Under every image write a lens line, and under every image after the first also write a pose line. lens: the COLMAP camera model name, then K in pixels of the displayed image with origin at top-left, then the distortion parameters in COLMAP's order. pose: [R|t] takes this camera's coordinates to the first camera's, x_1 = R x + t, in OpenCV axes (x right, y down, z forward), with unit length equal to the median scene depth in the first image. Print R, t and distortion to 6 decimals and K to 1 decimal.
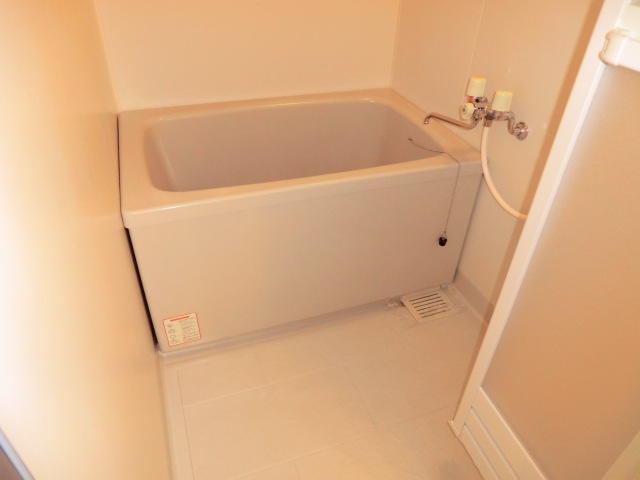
lens RADIAL K [[466.5, 0, 320.0], [0, 466.5, 240.0], [0, 0, 1]] dist [-0.105098, 0.124998]
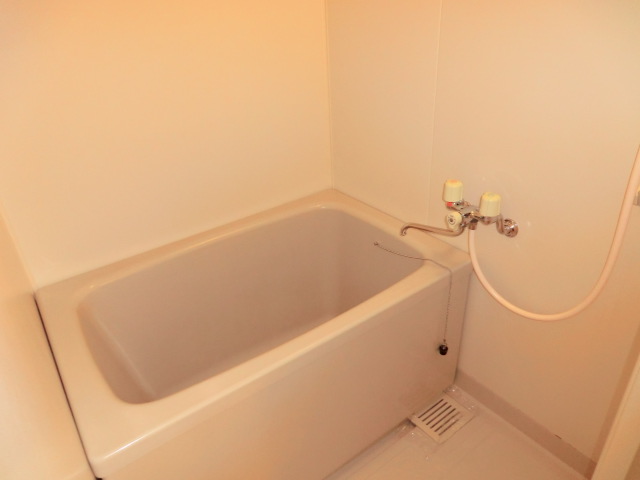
lens RADIAL K [[466.5, 0, 320.0], [0, 466.5, 240.0], [0, 0, 1]] dist [-0.105098, 0.124998]
pose [[0.956523, -0.210404, 0.201975, -0.119819], [0.233925, 0.967054, -0.100423, -0.192853], [-0.174192, 0.143304, 0.974229, 0.136047]]
